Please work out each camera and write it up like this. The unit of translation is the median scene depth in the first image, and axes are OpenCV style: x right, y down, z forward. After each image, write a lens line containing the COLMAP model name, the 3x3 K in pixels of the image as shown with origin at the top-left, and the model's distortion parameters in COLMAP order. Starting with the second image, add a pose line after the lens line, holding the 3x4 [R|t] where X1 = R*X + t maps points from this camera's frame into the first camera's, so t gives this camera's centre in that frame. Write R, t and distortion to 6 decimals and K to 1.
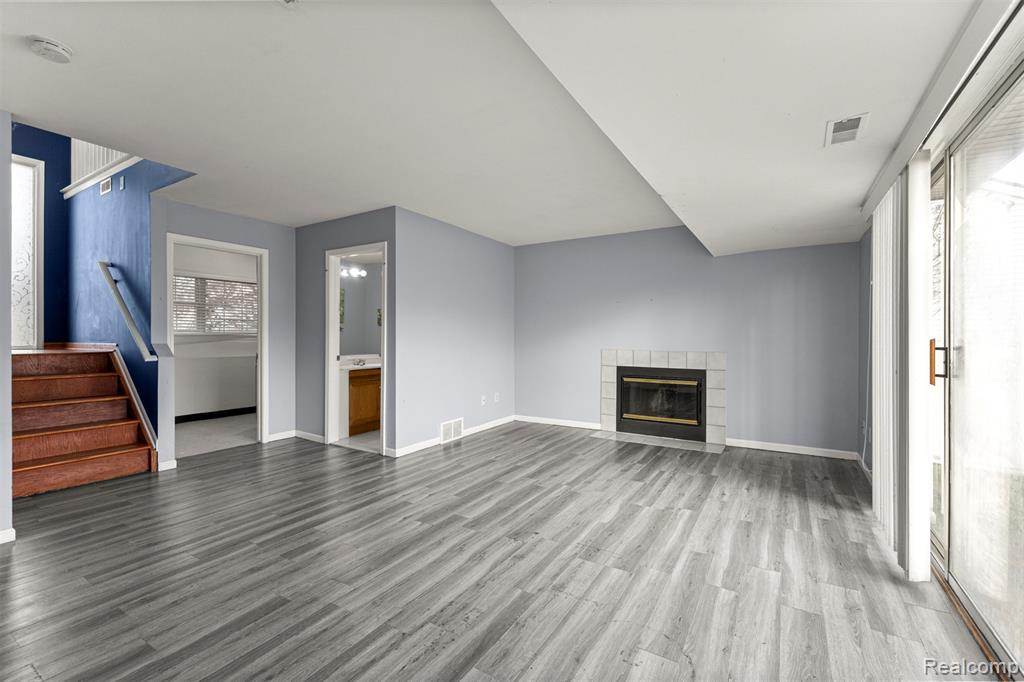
lens RADIAL K [[441.2, 0, 510.6], [0, 441.2, 339.4], [0, 0, 1]] dist [0.005465, -0.001146]
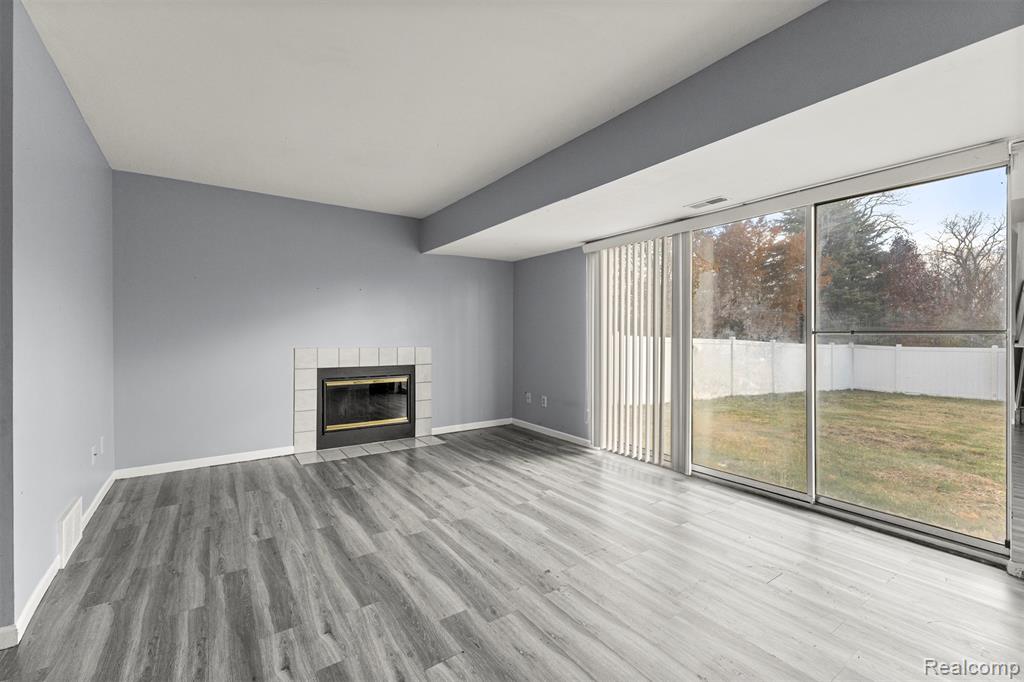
lens RADIAL K [[441.2, 0, 513.8], [0, 441.2, 336.1], [0, 0, 1]] dist [0.005465, -0.001146]
pose [[0.389107, -0.002969, 0.921188, -0.527131], [0.001463, 0.999996, 0.002605, 0.001806], [-0.921191, 0.000334, 0.389110, 0.544609]]
